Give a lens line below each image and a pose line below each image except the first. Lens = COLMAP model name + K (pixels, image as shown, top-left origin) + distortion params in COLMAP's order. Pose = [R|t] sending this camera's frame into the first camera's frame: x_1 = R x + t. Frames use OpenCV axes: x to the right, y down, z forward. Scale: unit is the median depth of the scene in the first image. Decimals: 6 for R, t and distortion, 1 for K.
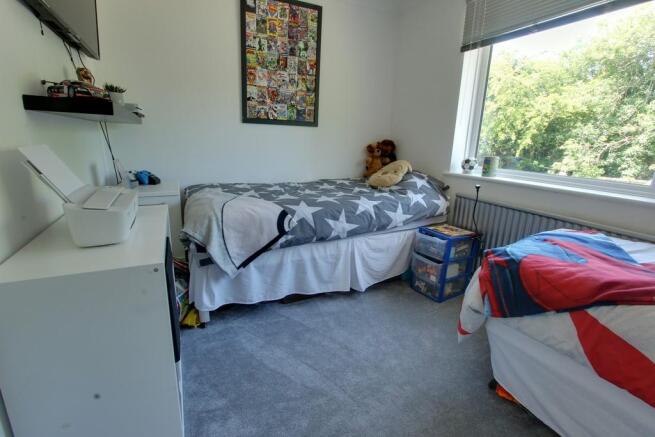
lens RADIAL K [[304.0, 0, 327.5], [0, 304.0, 218.5], [0, 0, 1]] dist [-0.029304, -0.000346]
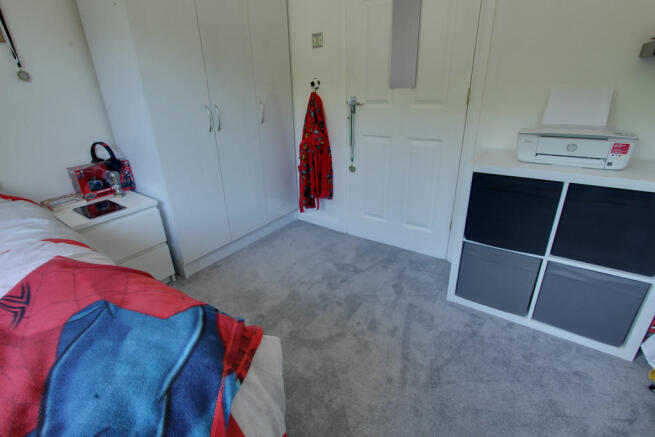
lens RADIAL K [[304.0, 0, 327.5], [0, 304.0, 218.5], [0, 0, 1]] dist [-0.029304, -0.000346]
pose [[-0.868749, 0.182008, -0.460596, 0.700944], [-0.129597, 0.814070, 0.566122, -0.368025], [0.477996, 0.551509, -0.683635, 1.515181]]
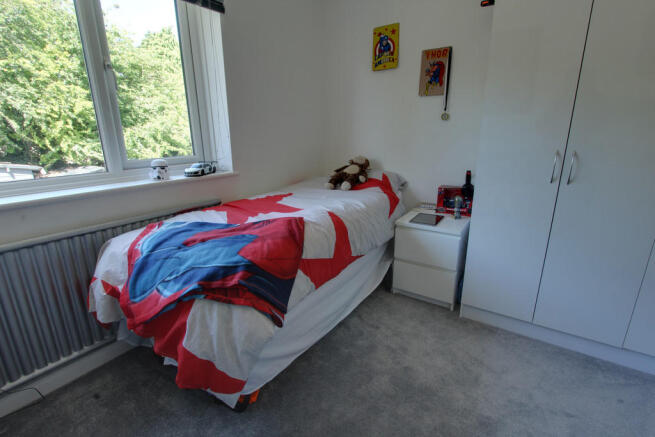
lens RADIAL K [[304.0, 0, 327.5], [0, 304.0, 218.5], [0, 0, 1]] dist [-0.029304, -0.000346]
pose [[-0.480118, -0.269668, 0.834725, -0.240789], [0.213662, 0.886966, 0.409439, -0.335377], [-0.850785, 0.374928, -0.368230, 1.172687]]
